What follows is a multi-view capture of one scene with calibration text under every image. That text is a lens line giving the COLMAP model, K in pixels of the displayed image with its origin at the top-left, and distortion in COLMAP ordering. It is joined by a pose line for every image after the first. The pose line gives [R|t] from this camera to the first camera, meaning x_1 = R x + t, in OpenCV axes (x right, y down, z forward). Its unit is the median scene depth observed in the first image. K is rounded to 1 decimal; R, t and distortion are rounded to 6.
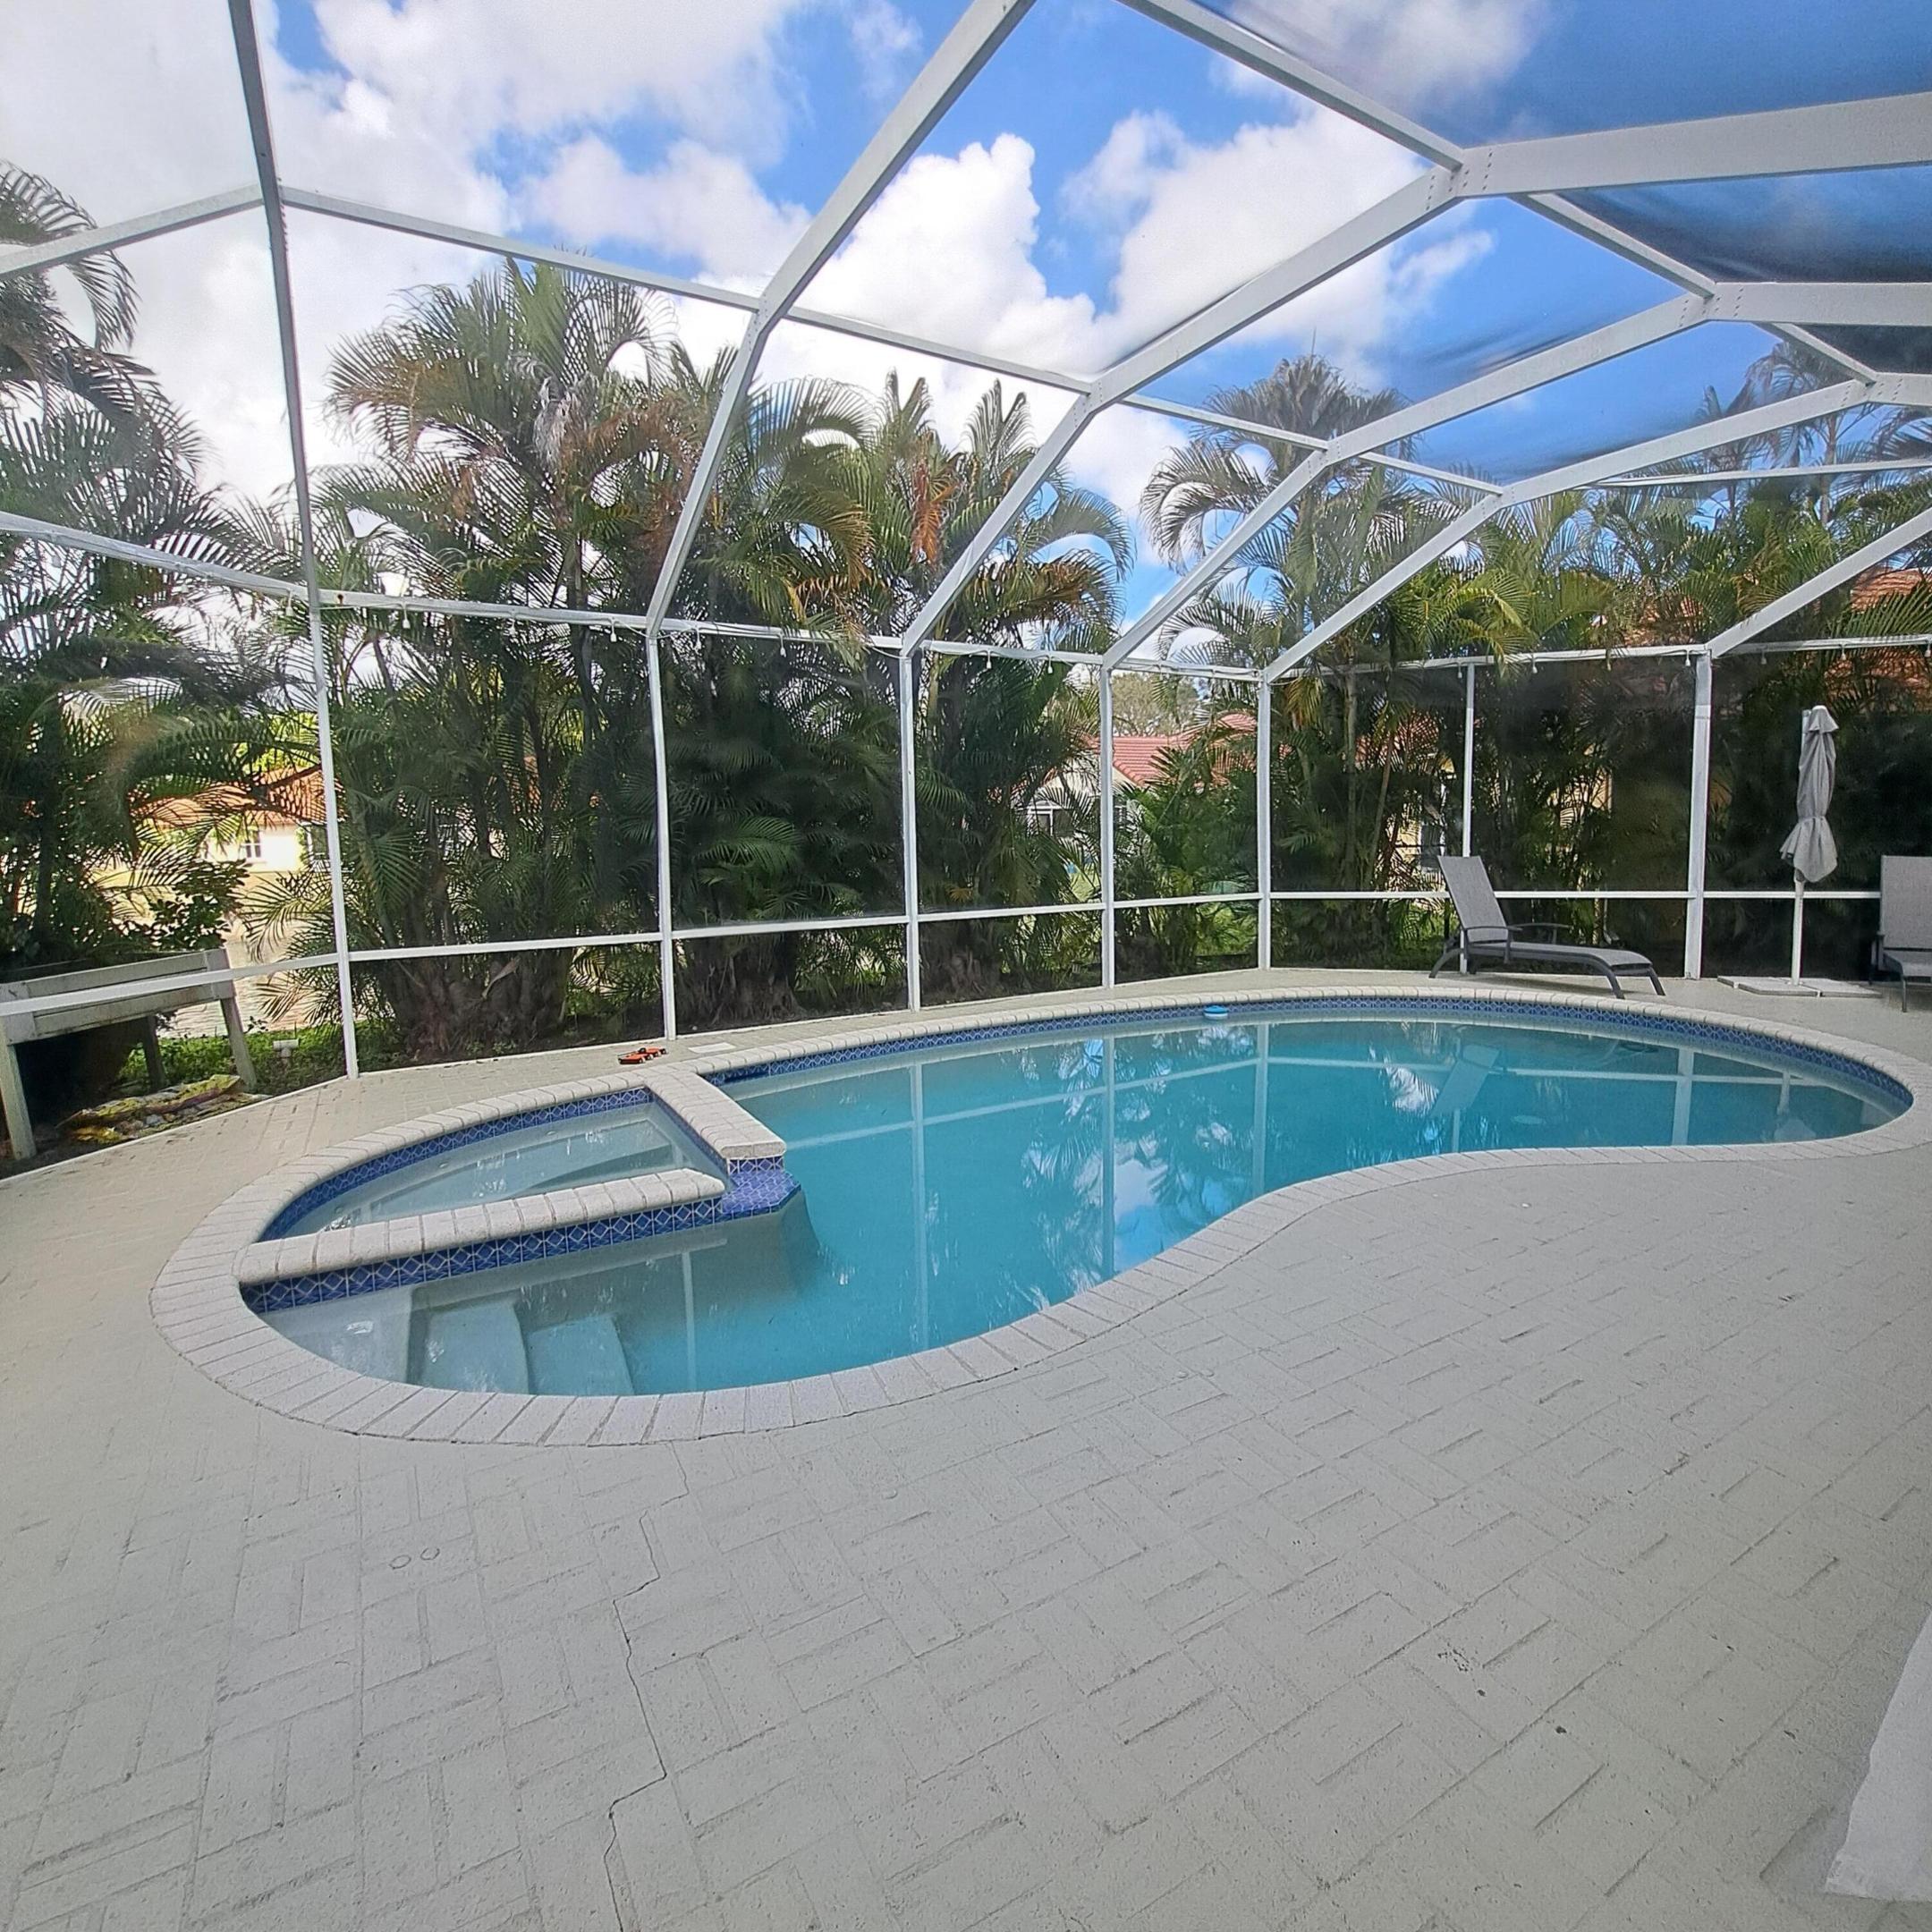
lens RADIAL K [[1017.0, 0, 967.5], [0, 1017.0, 950.8], [0, 0, 1]] dist [-0.014800, -0.000751]
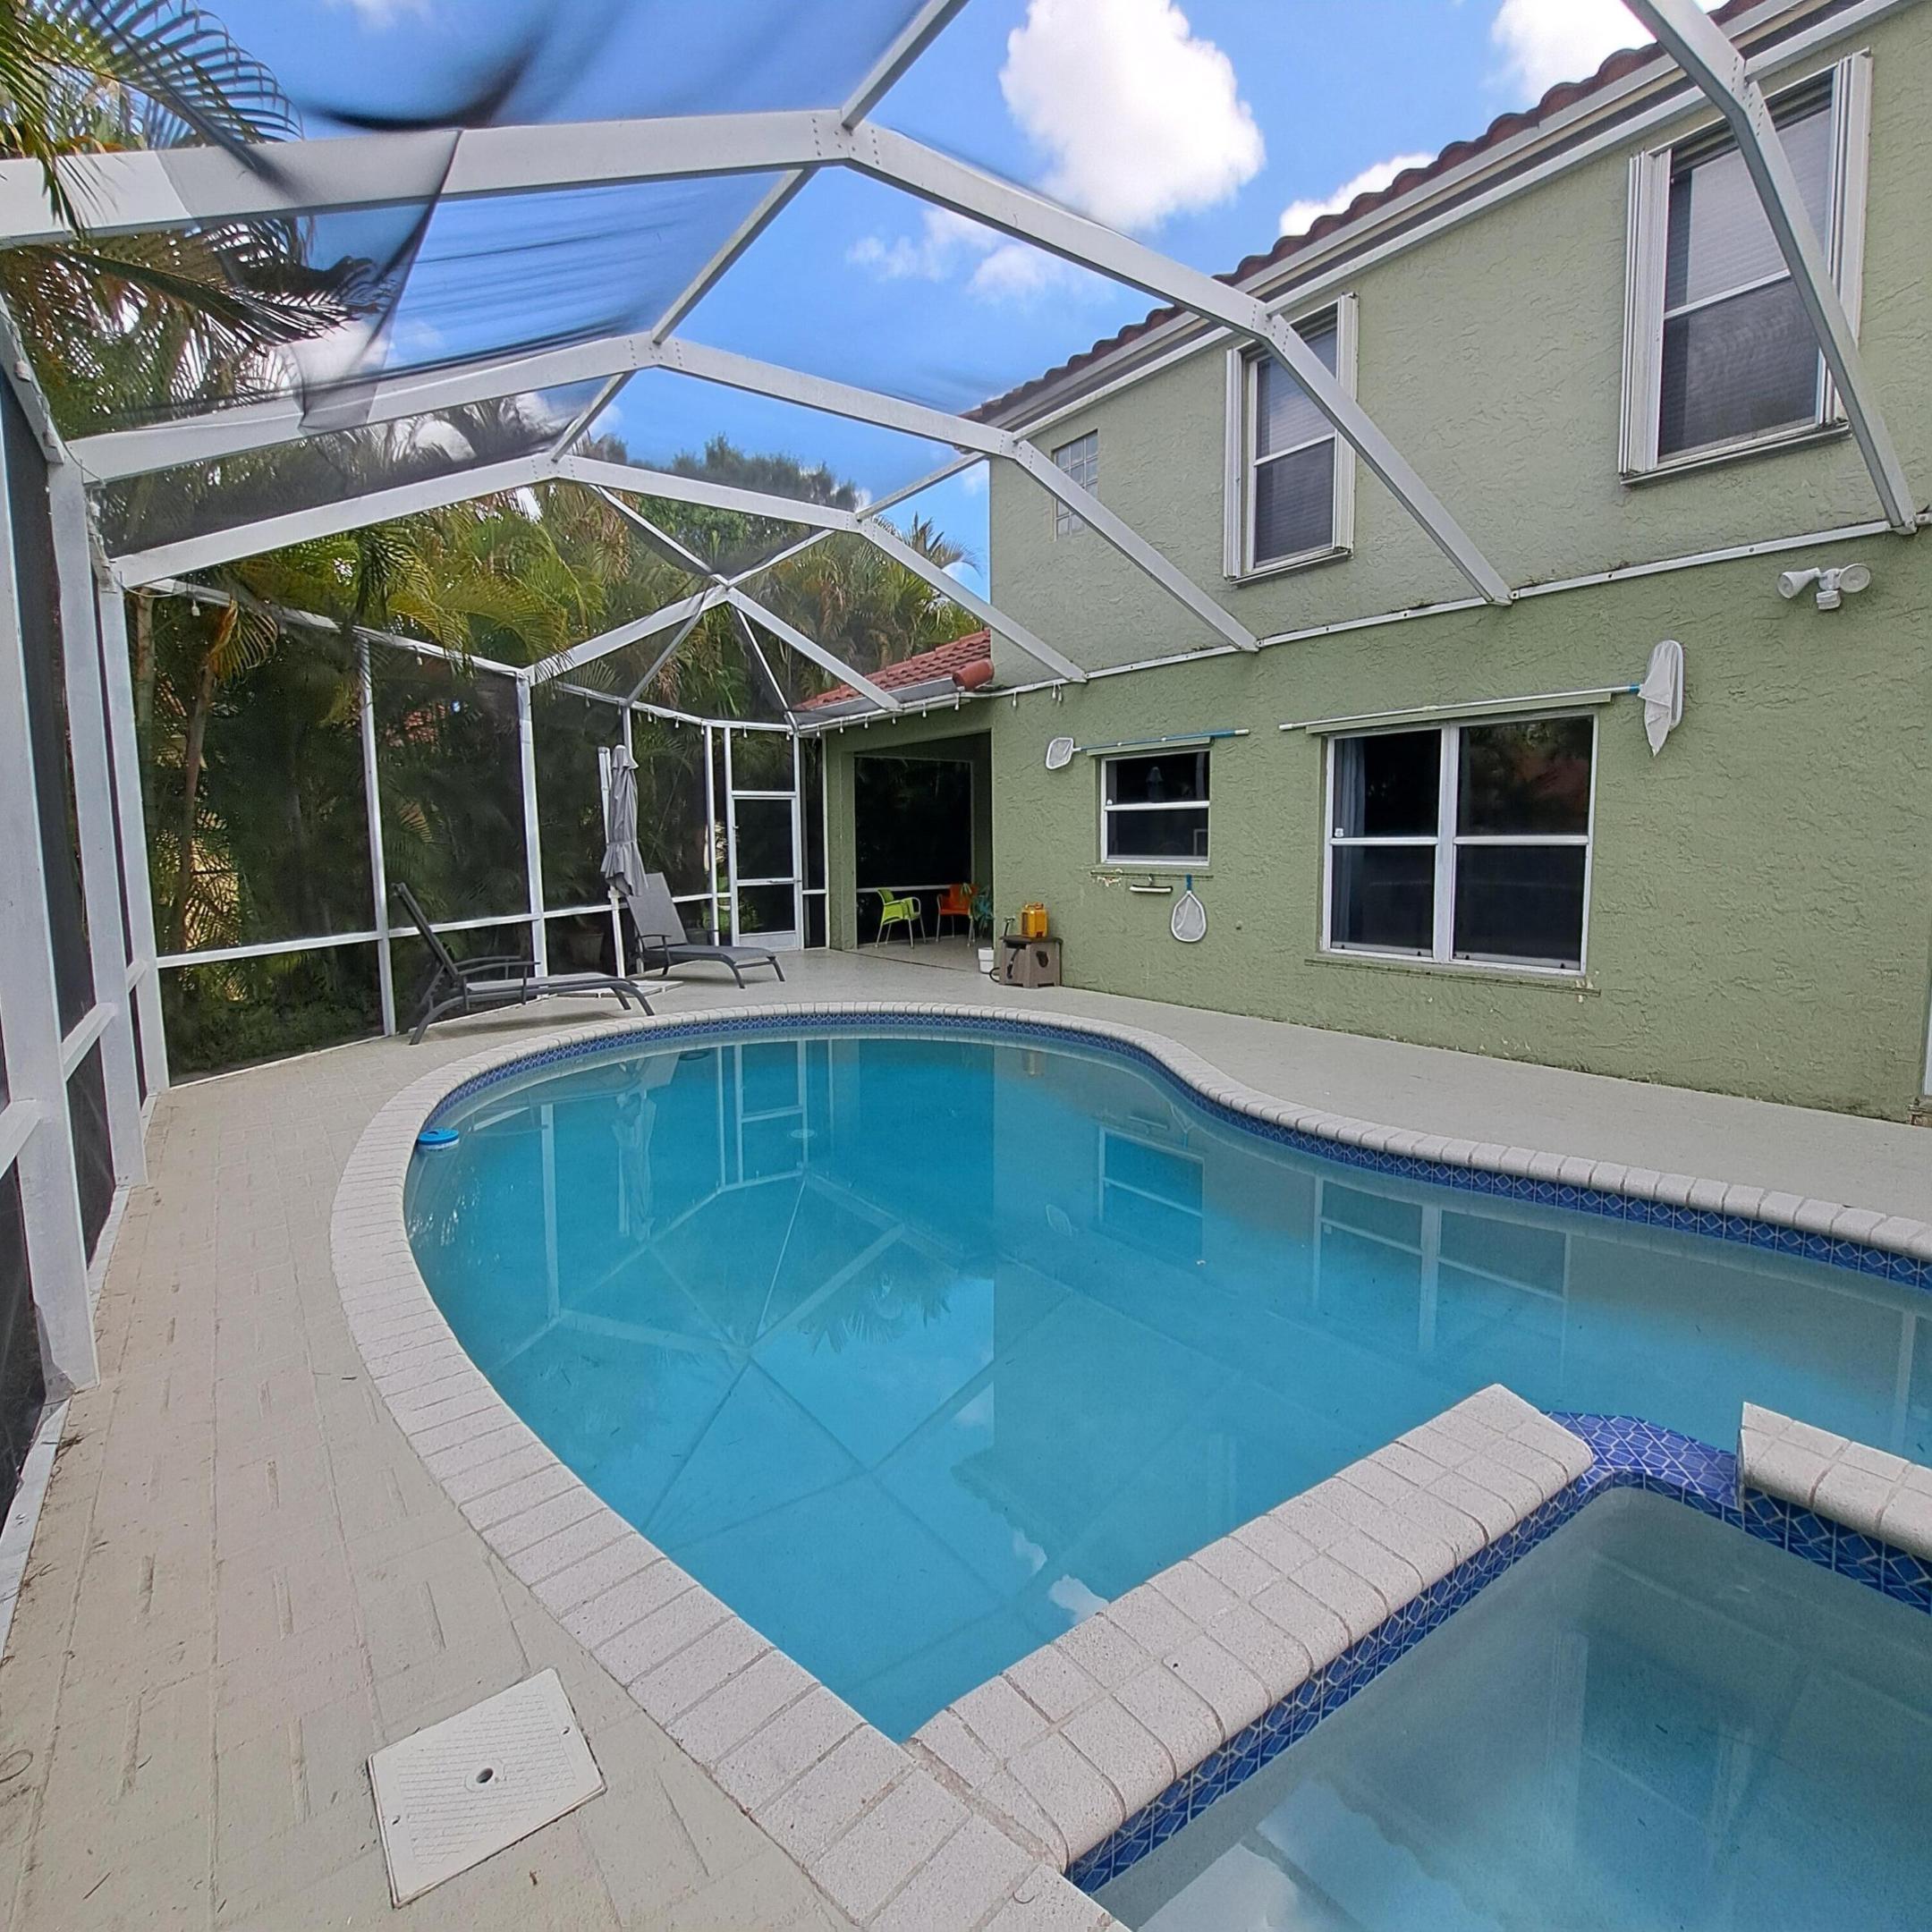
lens RADIAL K [[1024.0, 0, 966.3], [0, 1024.0, 948.4], [0, 0, 1]] dist [-0.017205, -0.001270]
pose [[-0.096548, -0.081282, 0.992004, -0.373563], [0.128335, 0.987324, 0.093389, -0.069440], [-0.987020, 0.136325, -0.084893, 0.721156]]
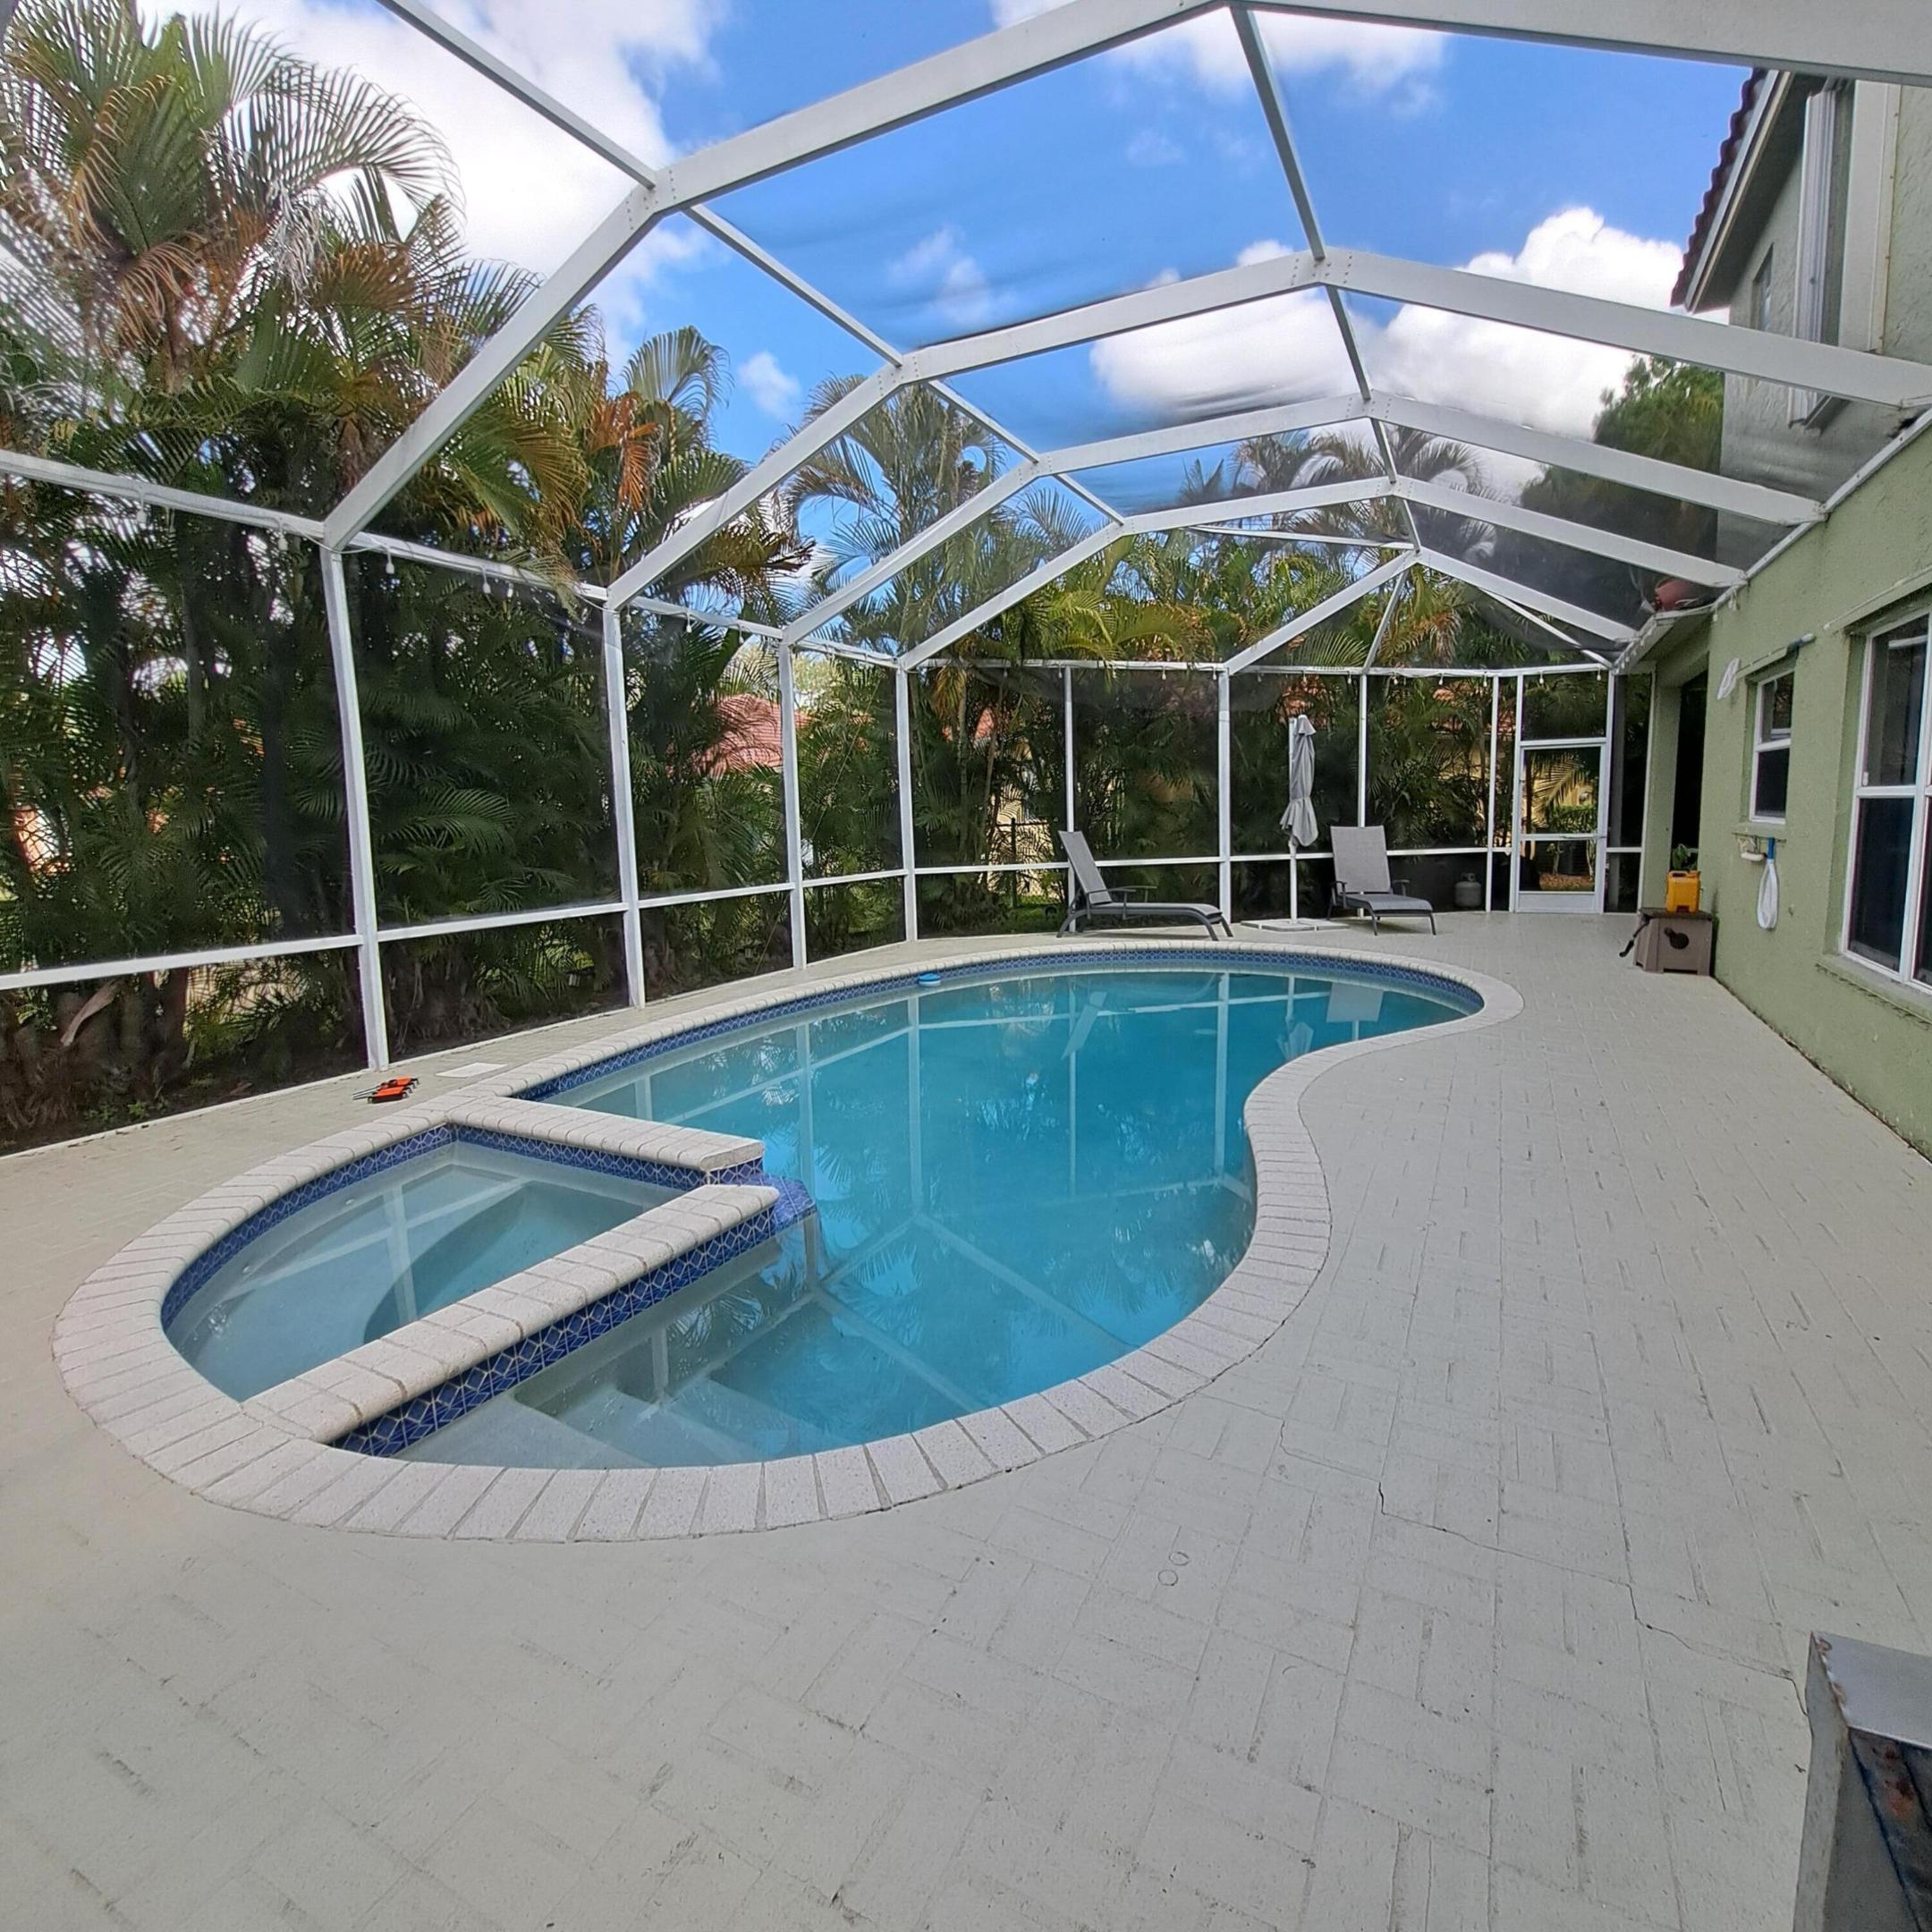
lens RADIAL K [[1024.0, 0, 966.3], [0, 1024.0, 948.4], [0, 0, 1]] dist [-0.017205, -0.001270]
pose [[0.845599, -0.070510, 0.529142, -0.273535], [0.069220, 0.997353, 0.022283, 0.006698], [-0.529313, 0.017785, 0.848241, 0.079398]]
